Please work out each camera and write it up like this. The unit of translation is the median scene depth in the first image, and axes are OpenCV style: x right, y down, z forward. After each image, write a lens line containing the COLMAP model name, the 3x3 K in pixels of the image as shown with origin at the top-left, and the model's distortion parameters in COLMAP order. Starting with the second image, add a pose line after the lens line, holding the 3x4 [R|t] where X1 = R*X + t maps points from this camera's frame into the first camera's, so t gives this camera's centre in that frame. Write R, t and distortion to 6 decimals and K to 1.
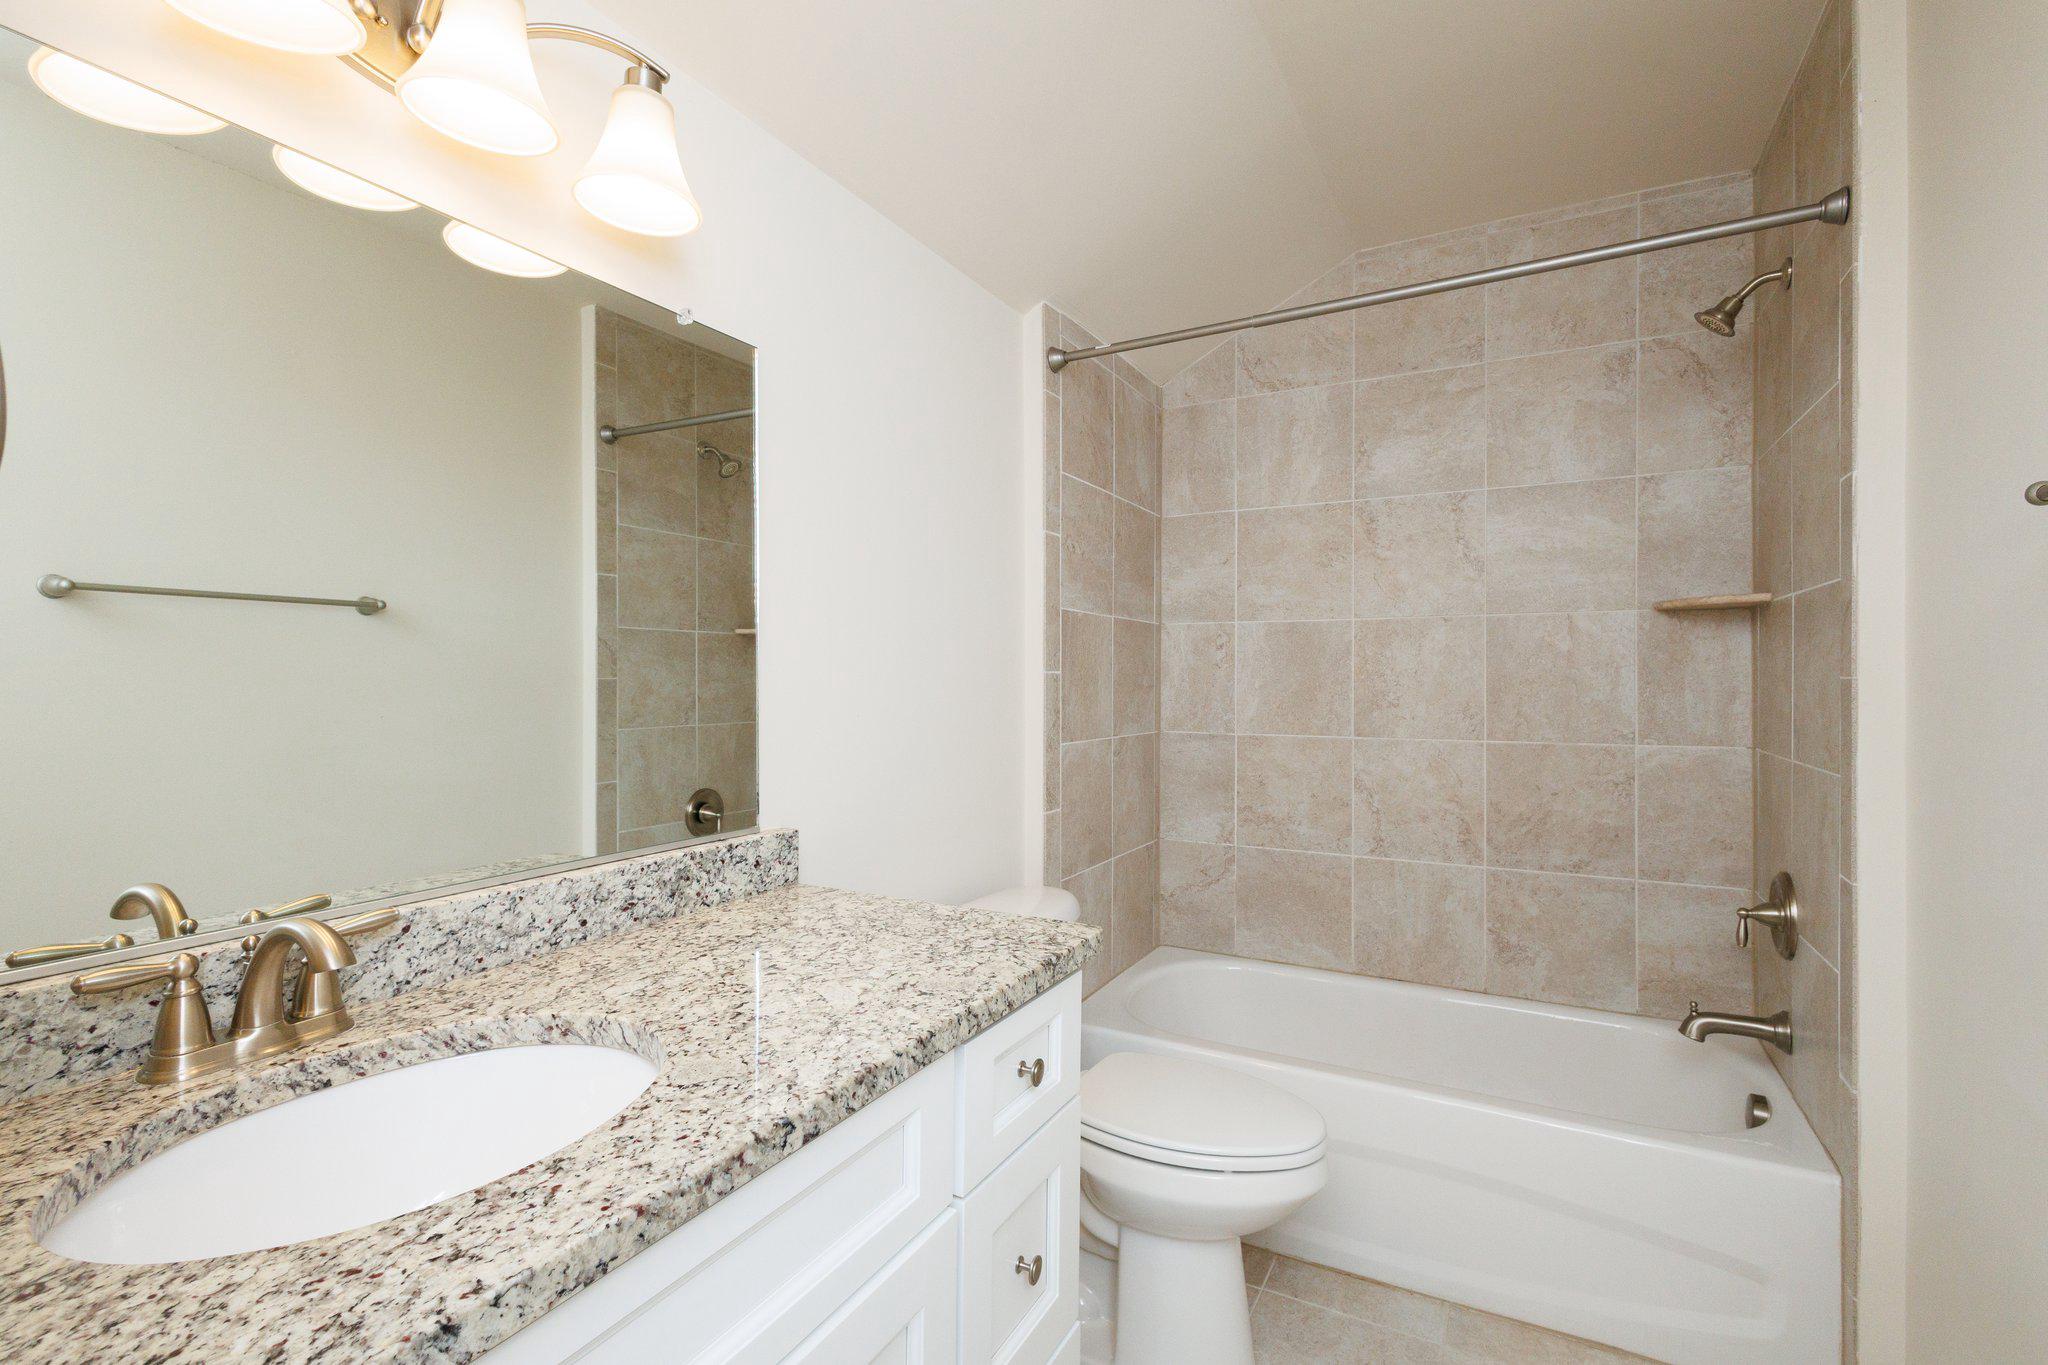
lens RADIAL K [[925.5, 0, 1046.5], [0, 925.5, 690.0], [0, 0, 1]] dist [0.003746, 0.000152]
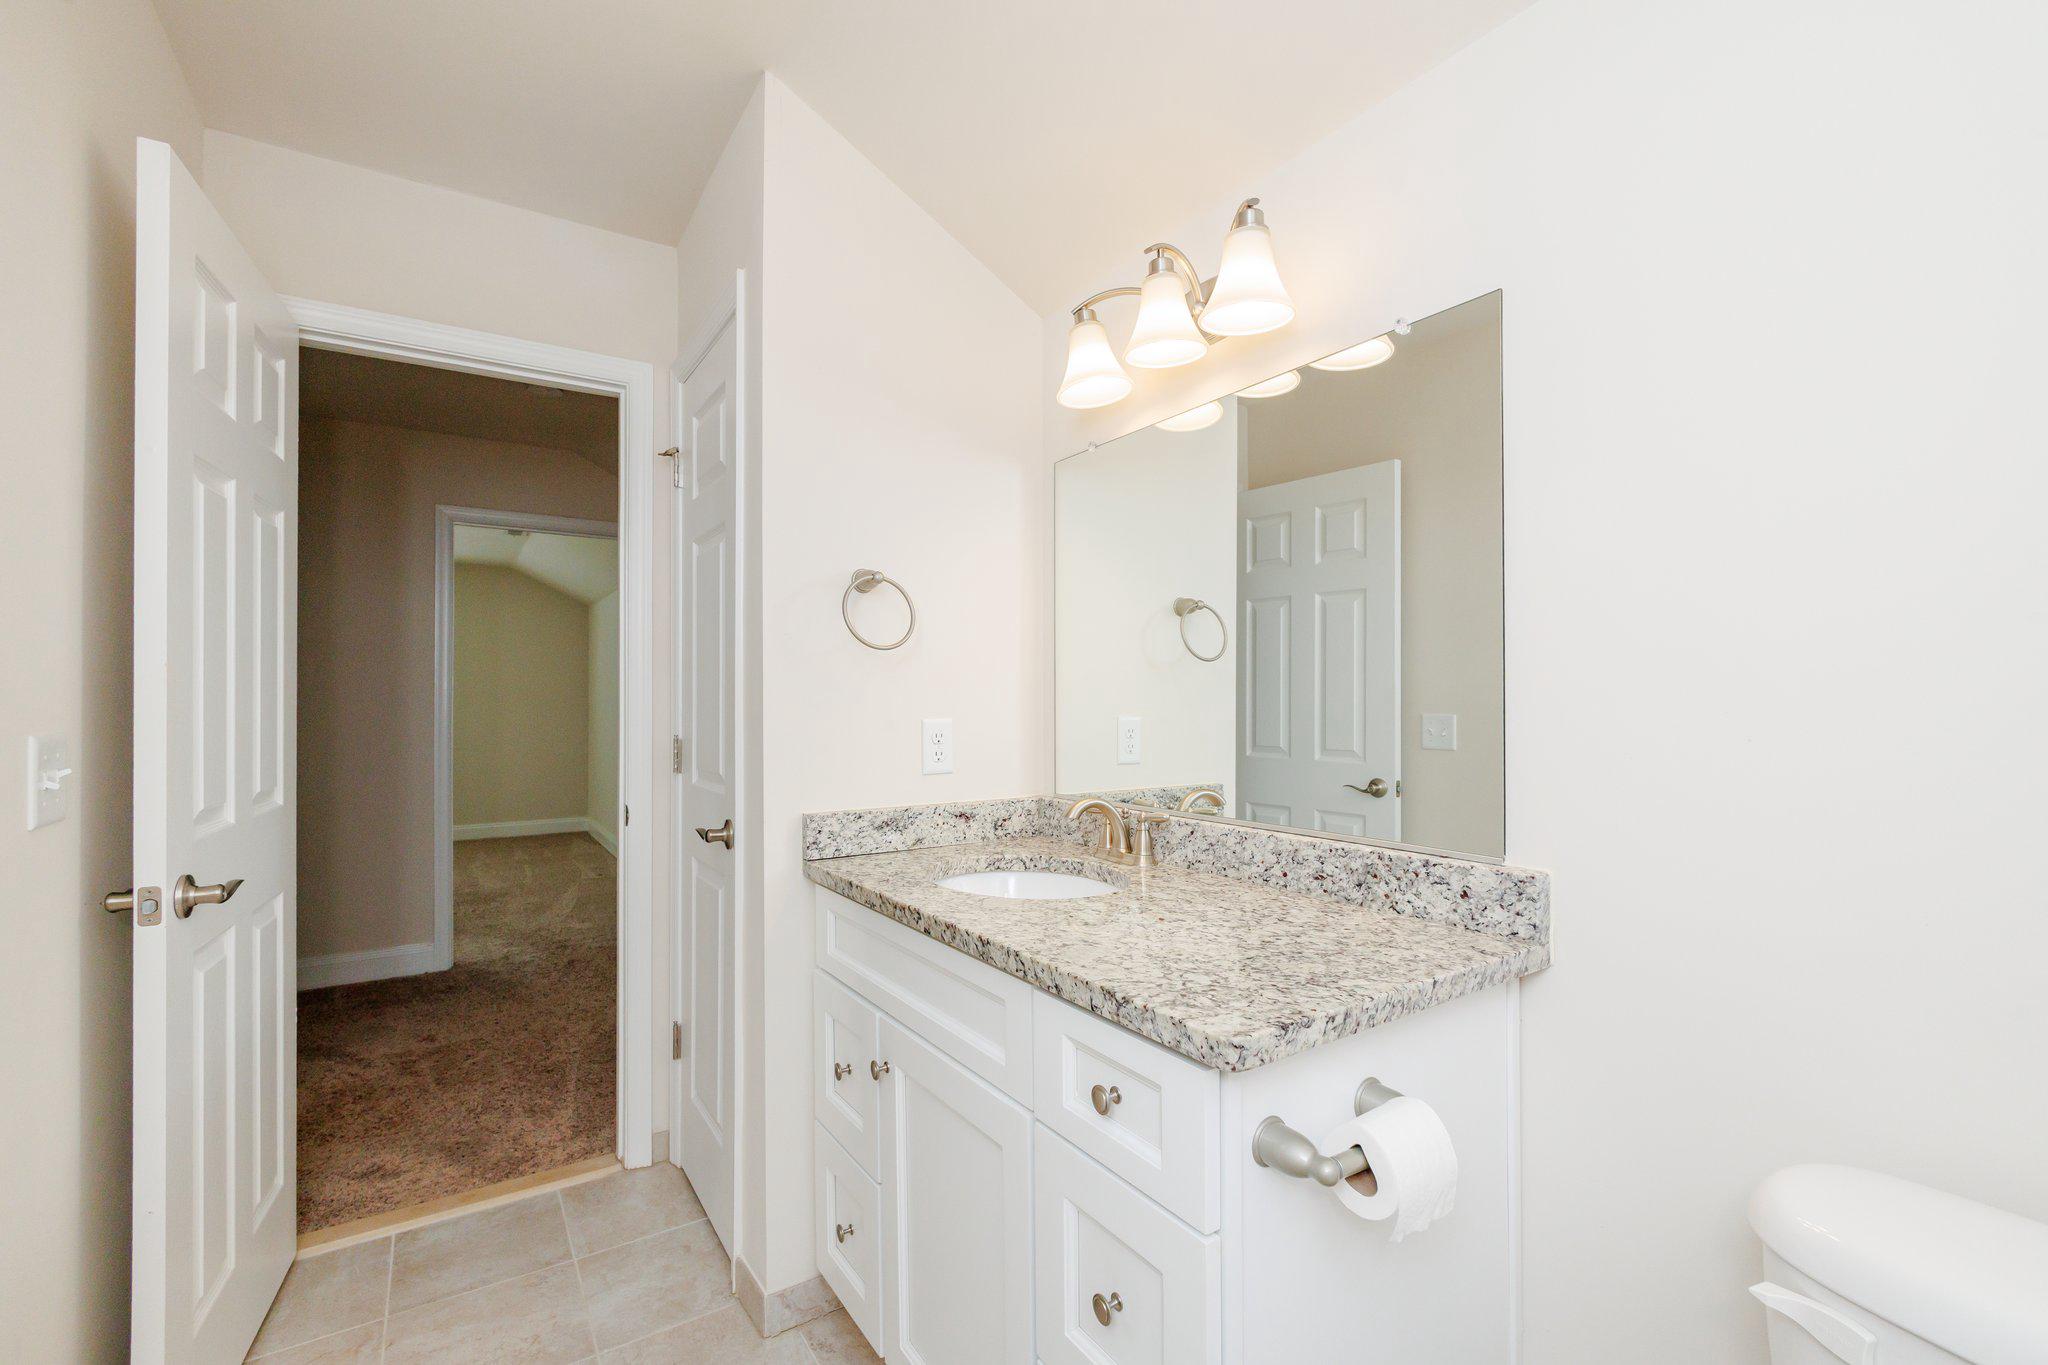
lens RADIAL K [[925.5, 0, 1046.5], [0, 925.5, 690.0], [0, 0, 1]] dist [0.003746, 0.000152]
pose [[-0.477995, -0.009474, -0.878312, 0.791869], [-0.008628, 0.999944, -0.006090, 0.003986], [0.878320, 0.004667, -0.478050, 1.311515]]
